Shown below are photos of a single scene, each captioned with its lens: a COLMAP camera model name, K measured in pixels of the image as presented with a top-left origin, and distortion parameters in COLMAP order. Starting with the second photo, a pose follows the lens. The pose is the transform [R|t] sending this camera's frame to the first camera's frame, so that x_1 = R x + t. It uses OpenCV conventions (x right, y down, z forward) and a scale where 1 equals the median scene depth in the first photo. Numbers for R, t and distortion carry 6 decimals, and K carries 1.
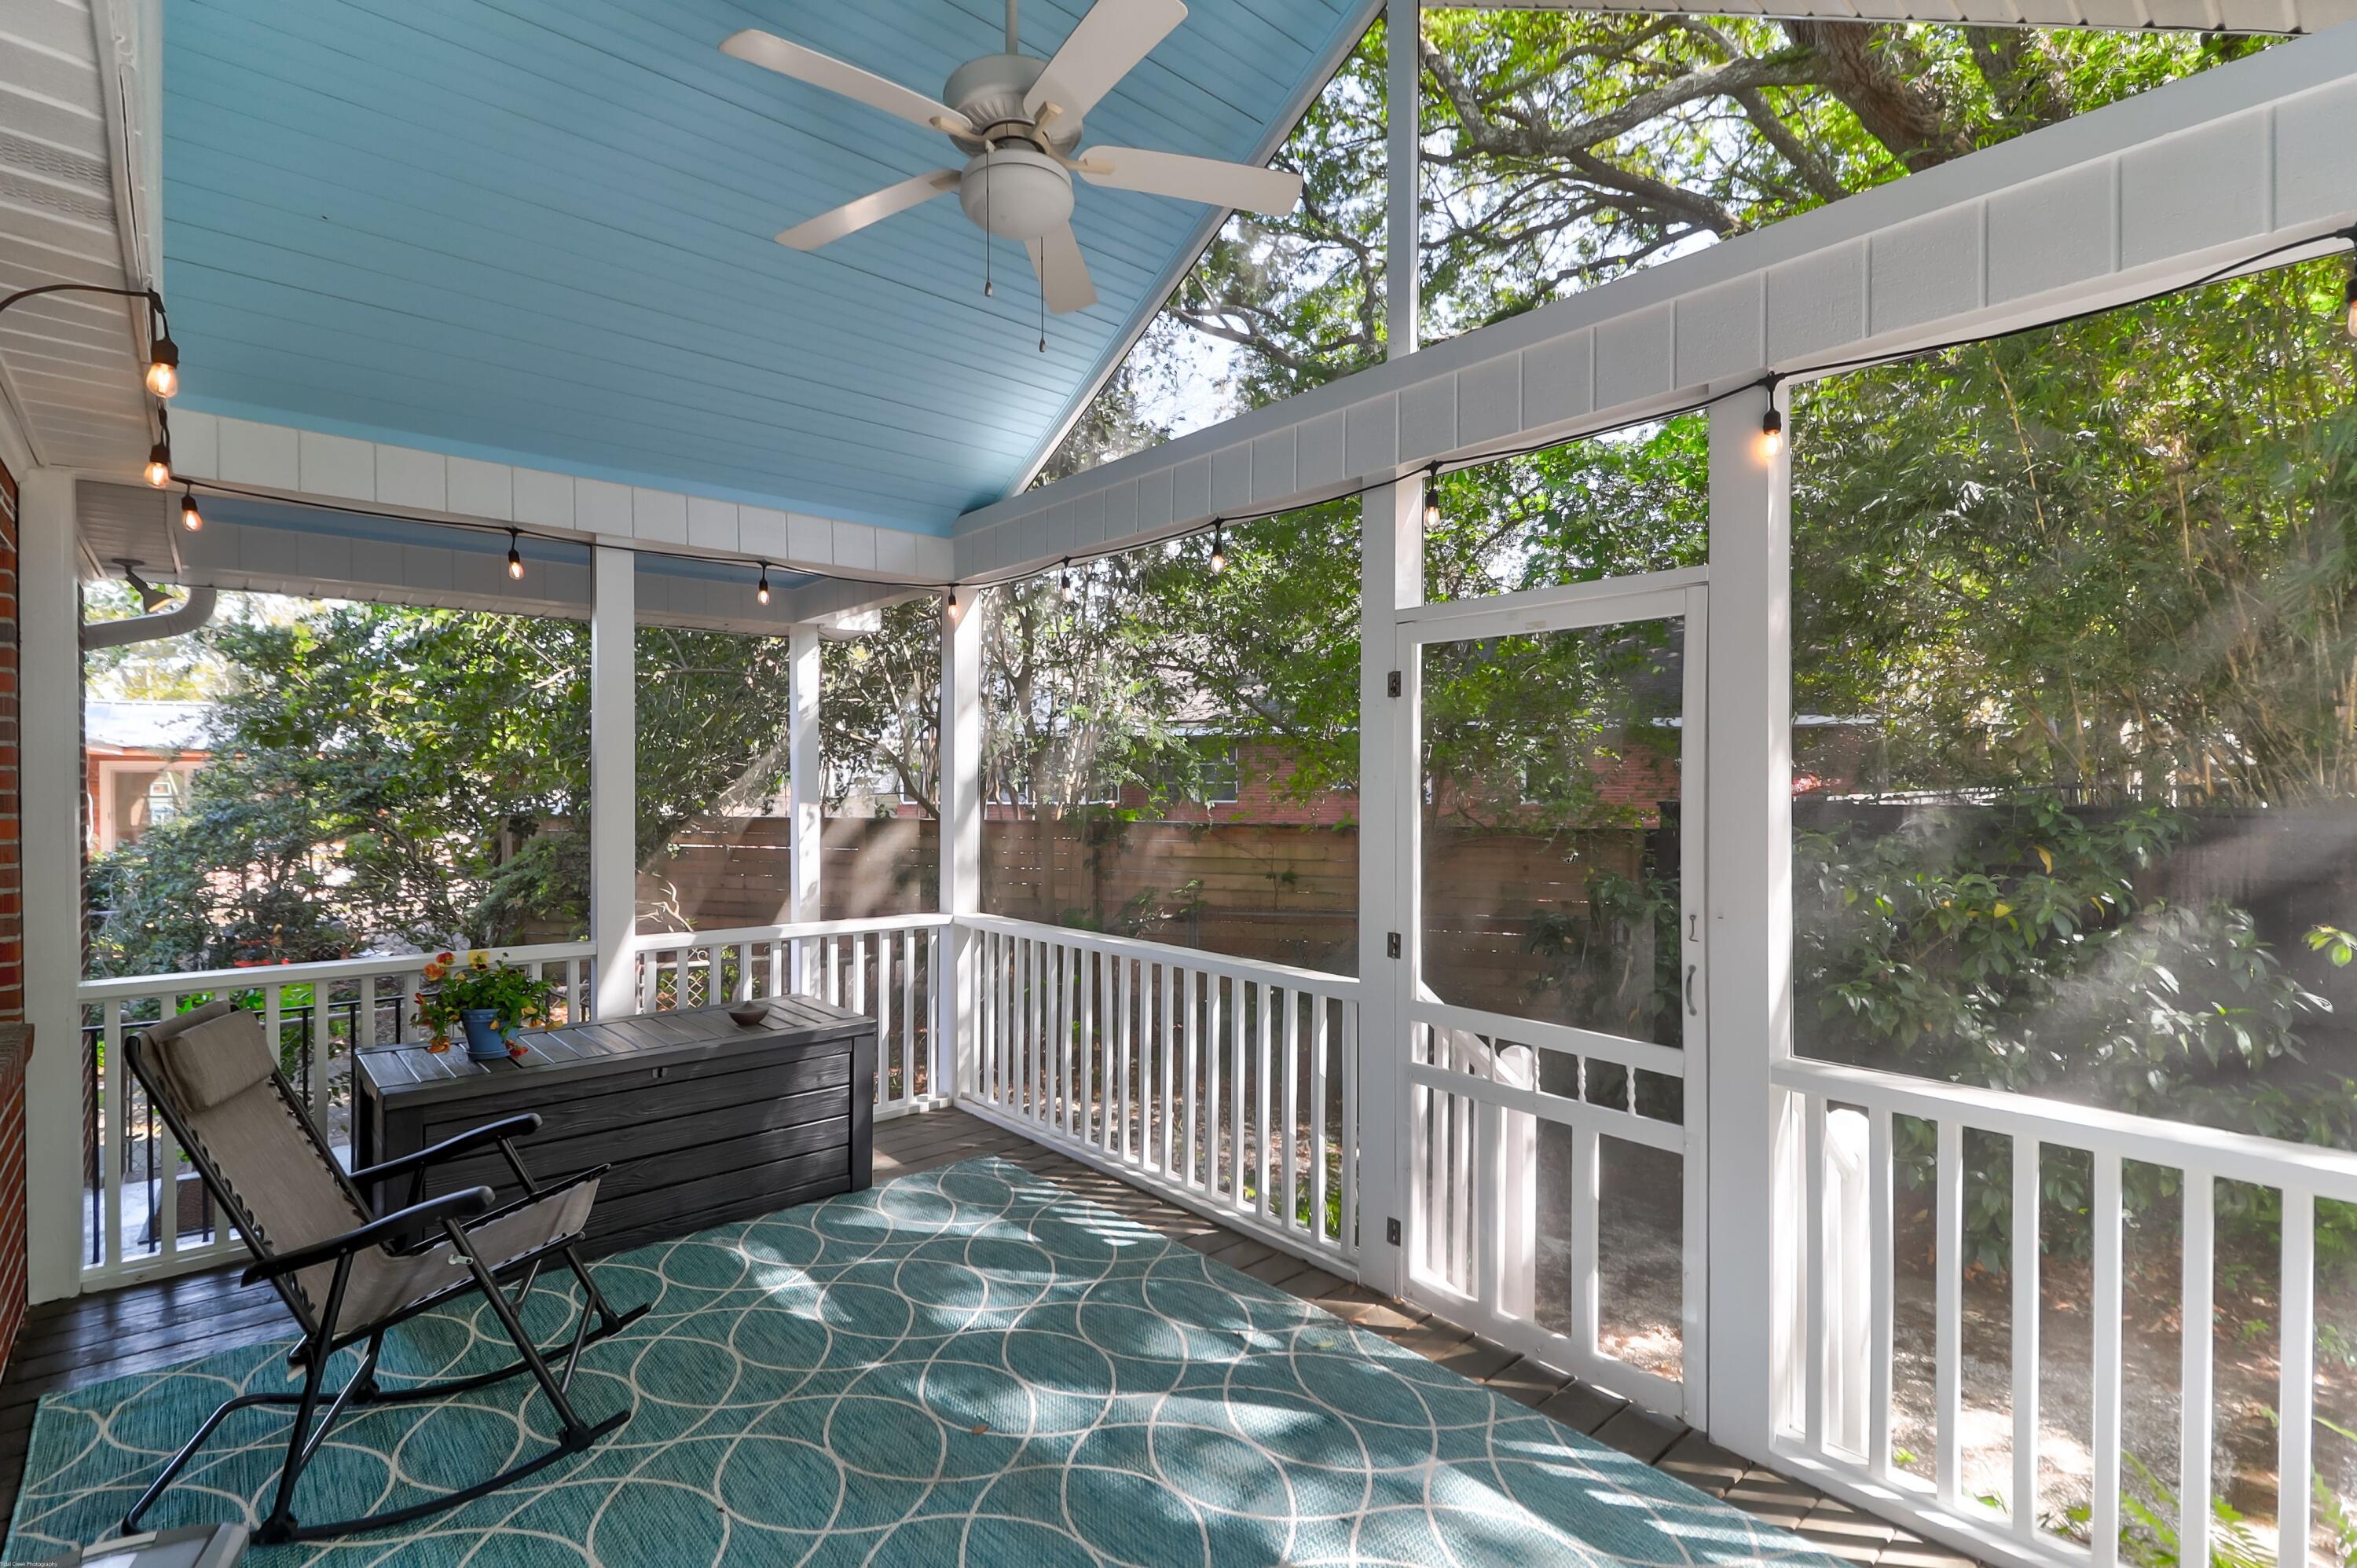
lens RADIAL K [[1079.8, 0, 1189.0], [0, 1079.8, 788.3], [0, 0, 1]] dist [0.004593, 0.000289]
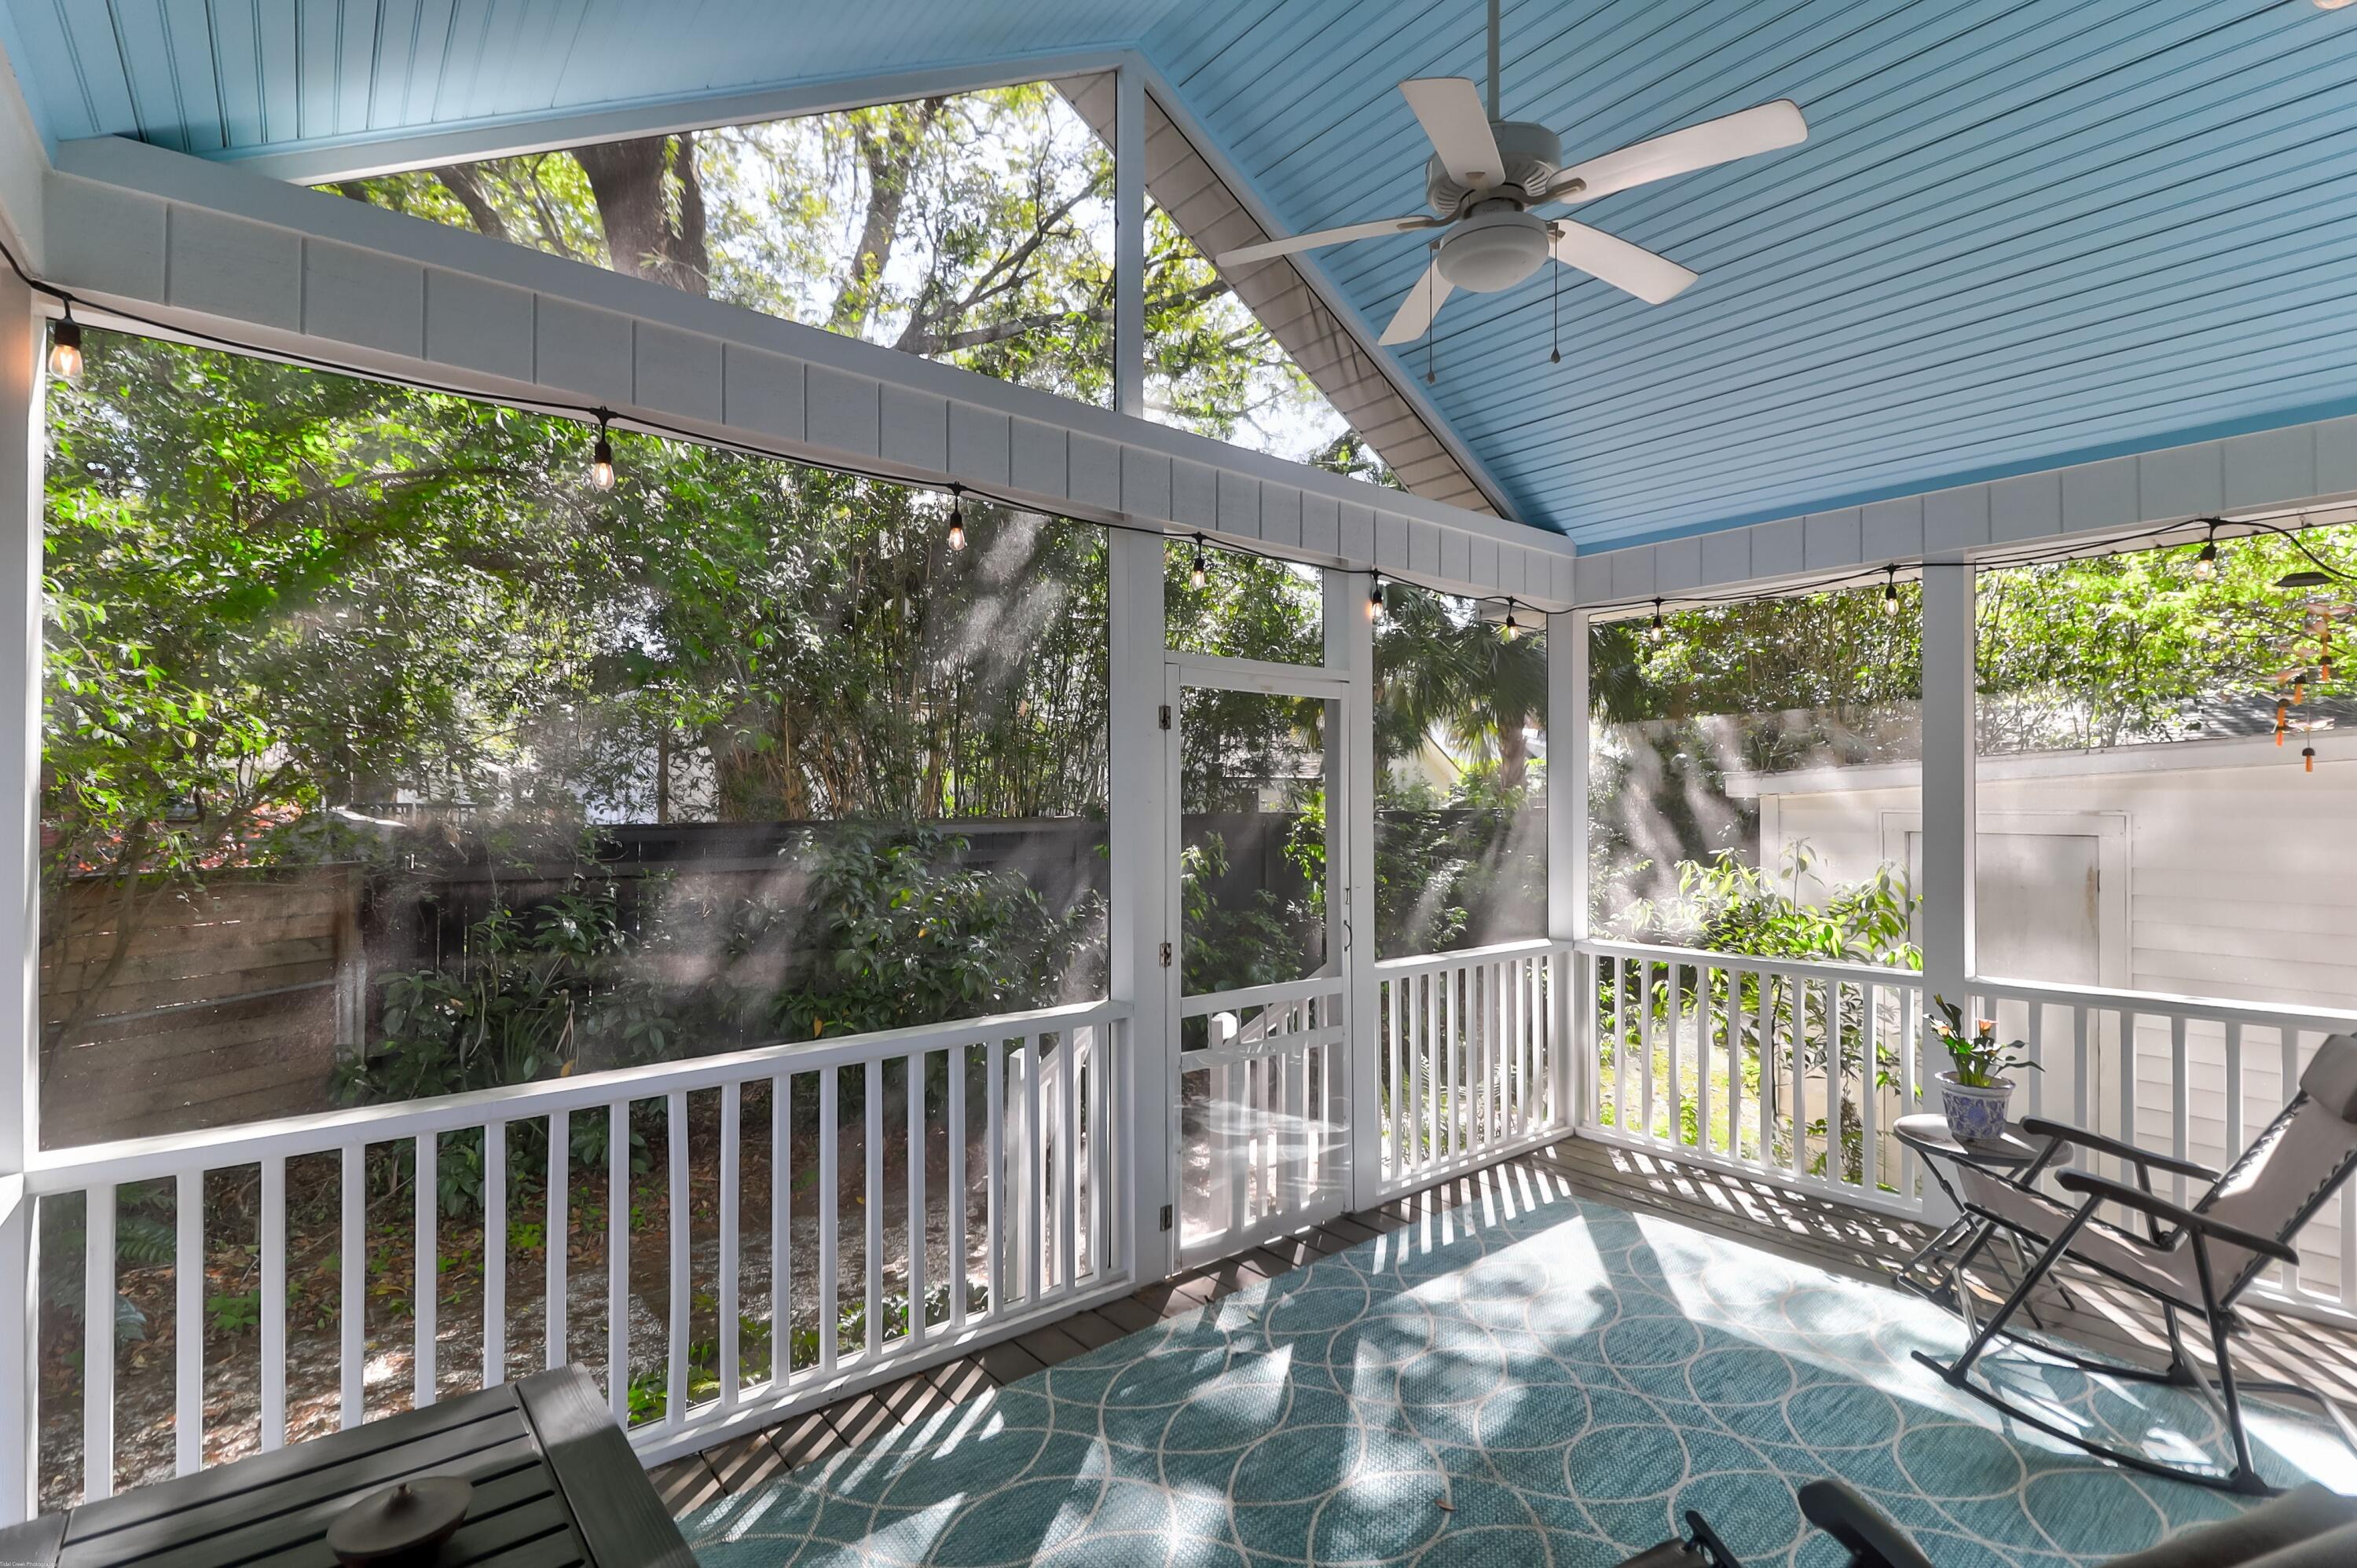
lens RADIAL K [[1079.8, 0, 1190.6], [0, 1079.8, 785.2], [0, 0, 1]] dist [0.004593, 0.000289]
pose [[0.044343, 0.001693, 0.999015, -0.884376], [0.000371, 0.999998, -0.001711, -0.027227], [-0.999016, 0.000447, 0.044342, 0.903605]]
